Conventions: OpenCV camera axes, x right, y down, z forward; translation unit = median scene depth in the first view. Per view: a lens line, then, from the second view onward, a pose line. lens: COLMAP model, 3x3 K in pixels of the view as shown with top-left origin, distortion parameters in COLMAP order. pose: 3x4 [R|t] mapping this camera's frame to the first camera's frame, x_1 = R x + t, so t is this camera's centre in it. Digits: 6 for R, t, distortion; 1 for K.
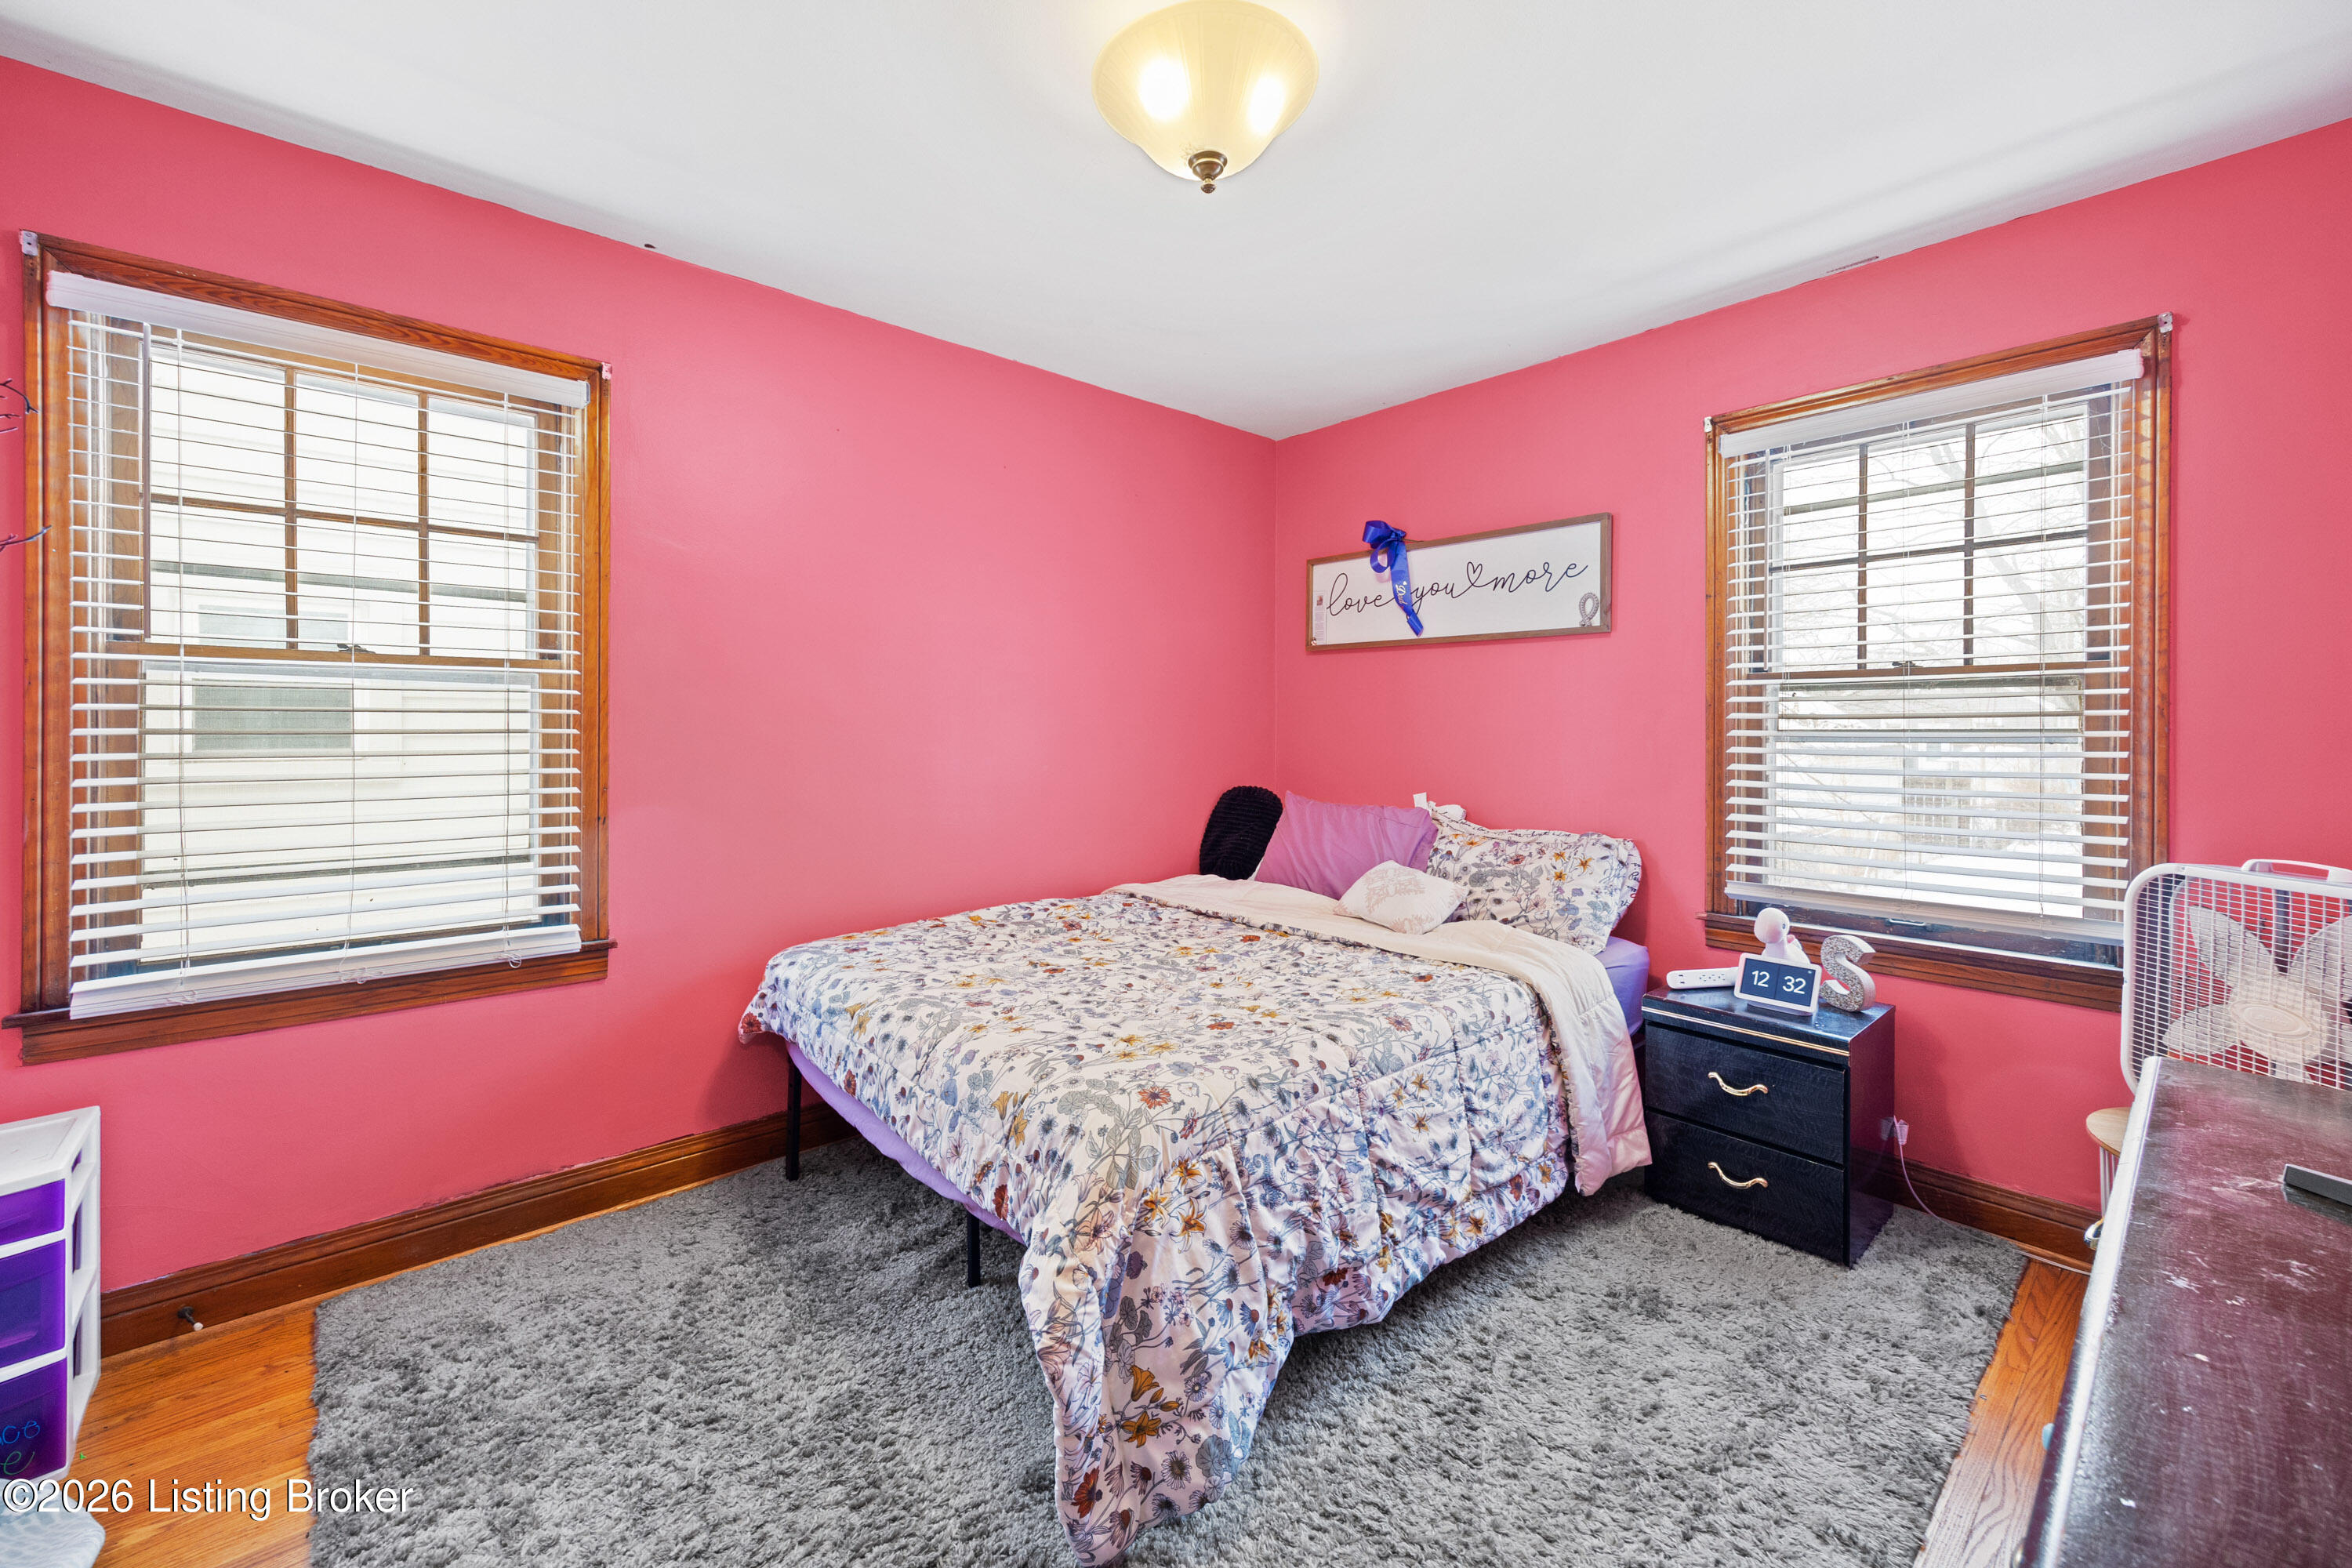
lens RADIAL K [[935.2, 0, 1184.9], [0, 935.2, 728.7], [0, 0, 1]] dist [0.000212, 0.000110]
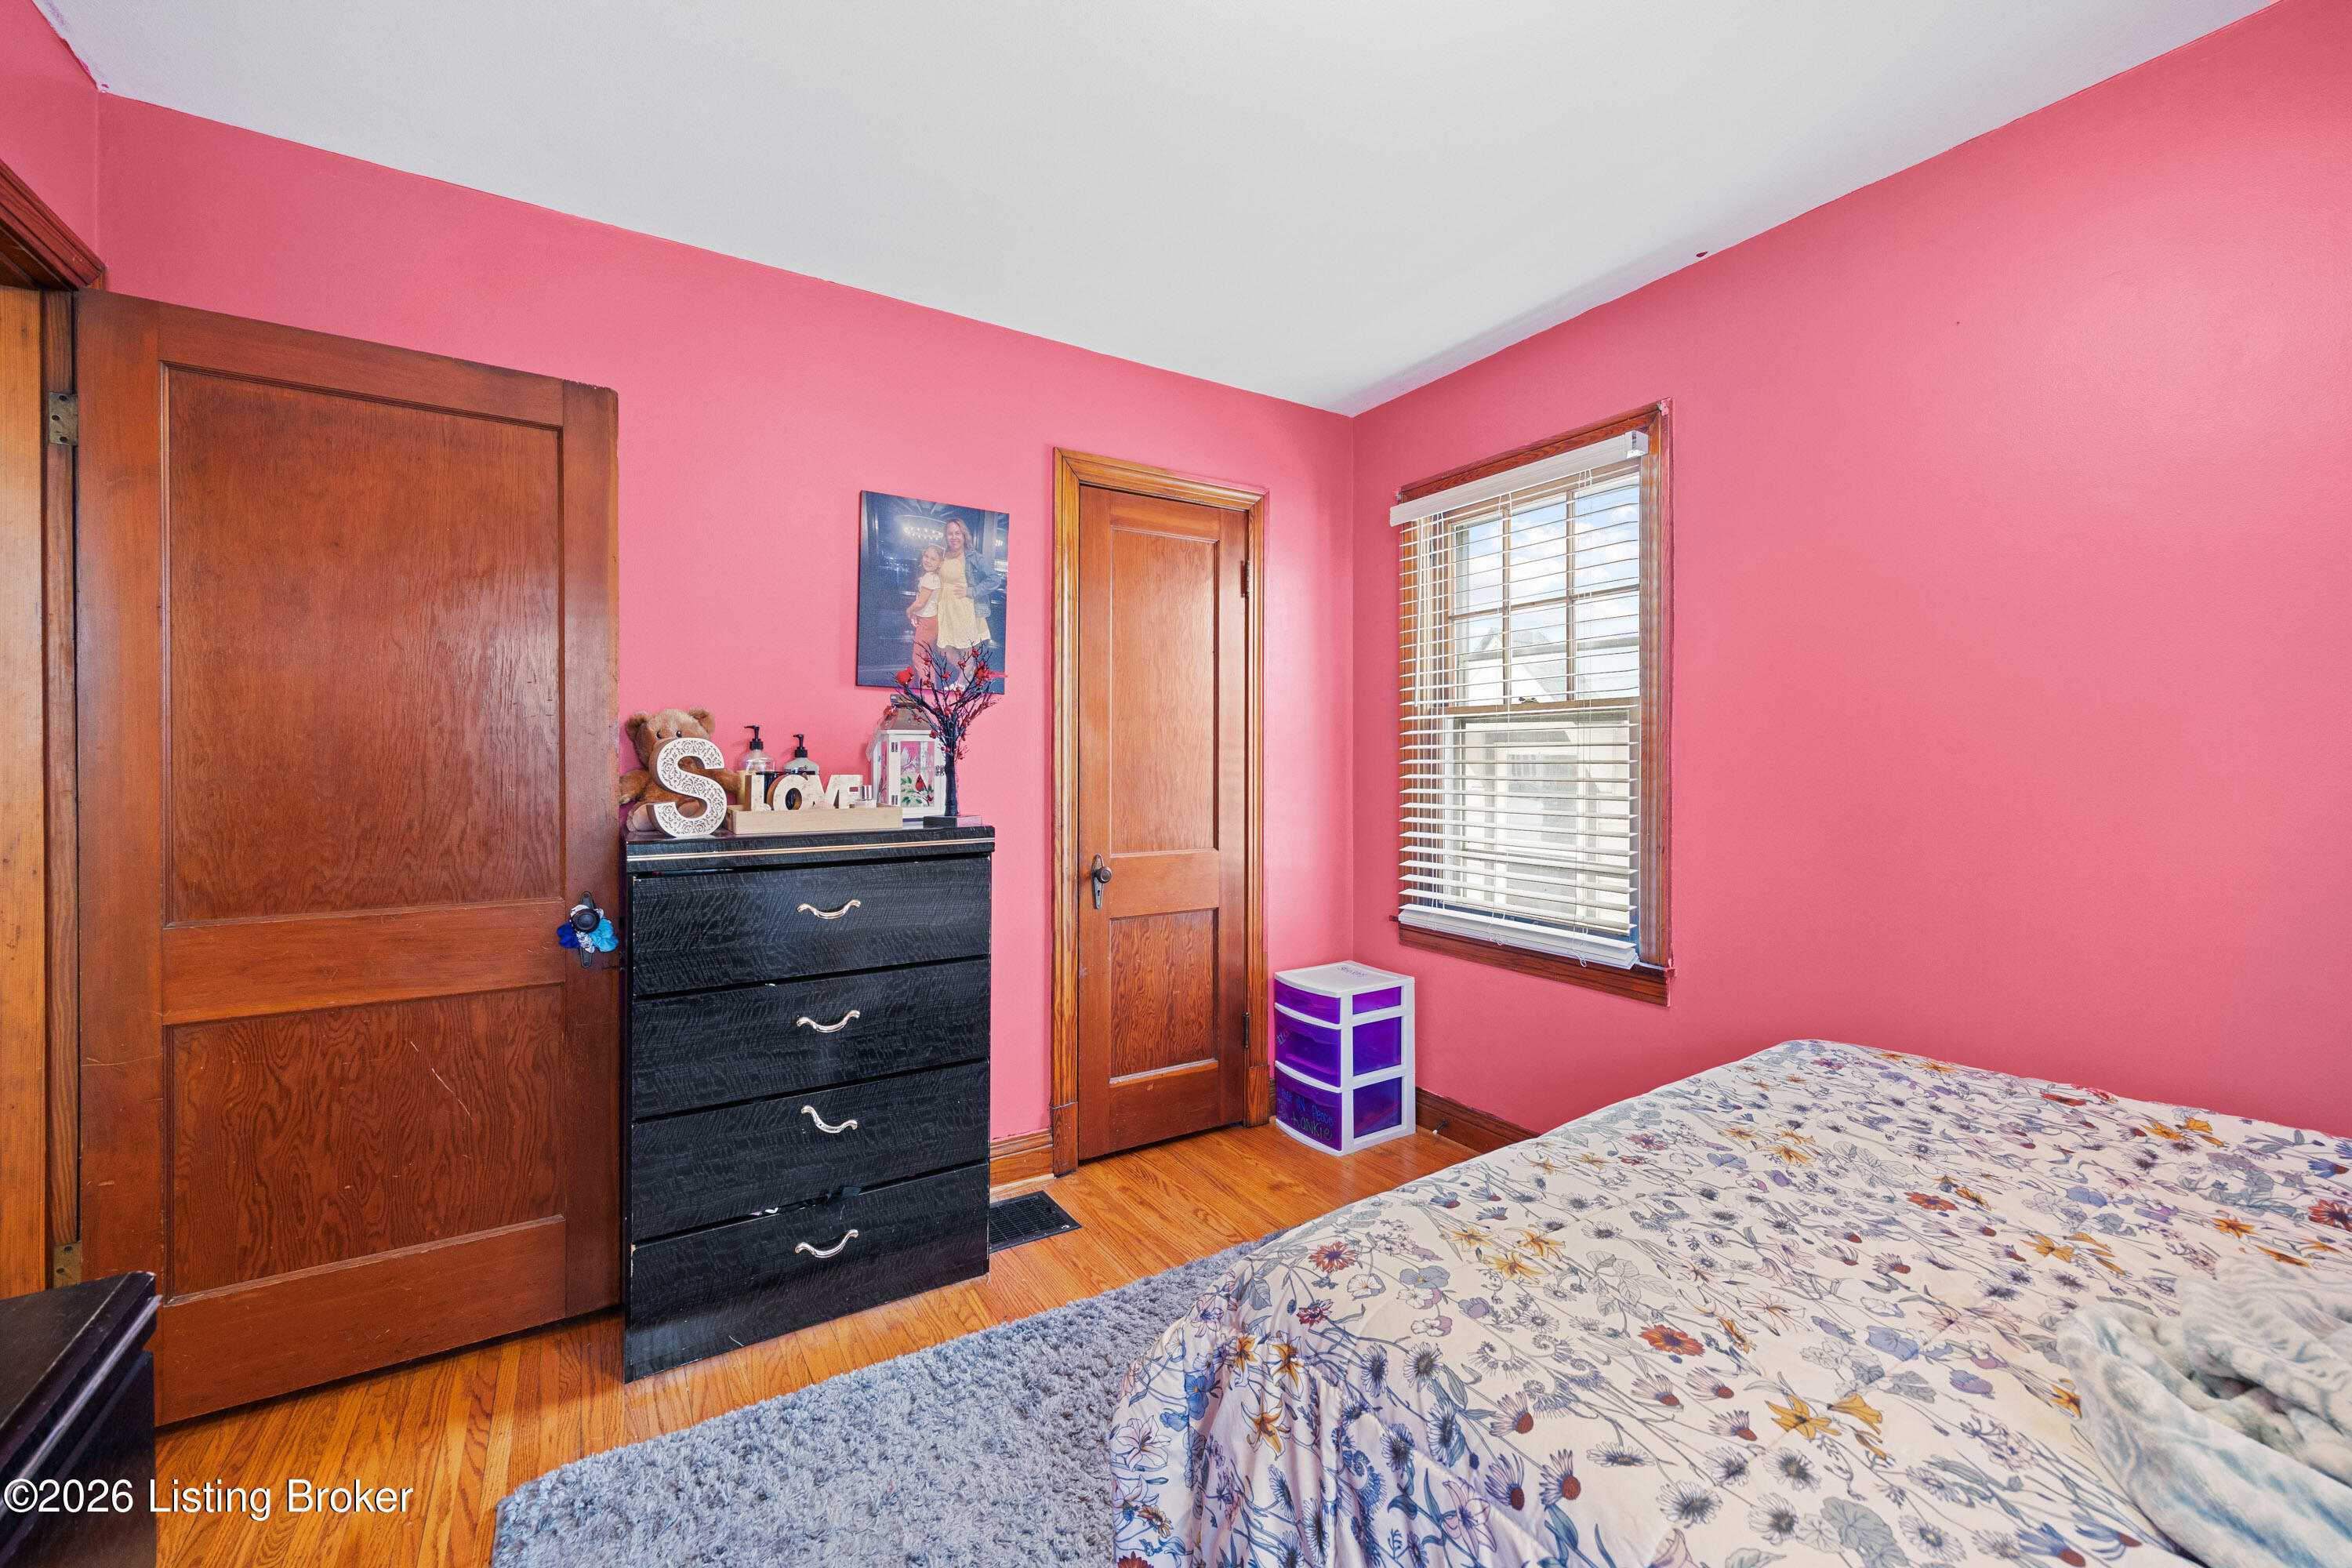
lens RADIAL K [[932.9, 0, 1183.9], [0, 932.9, 767.6], [0, 0, 1]] dist [0.000355, 0.000122]
pose [[-0.162777, 0.007677, -0.986633, 0.617063], [0.000964, 0.999970, 0.007622, 0.001043], [0.986662, 0.000290, -0.162780, 0.870346]]
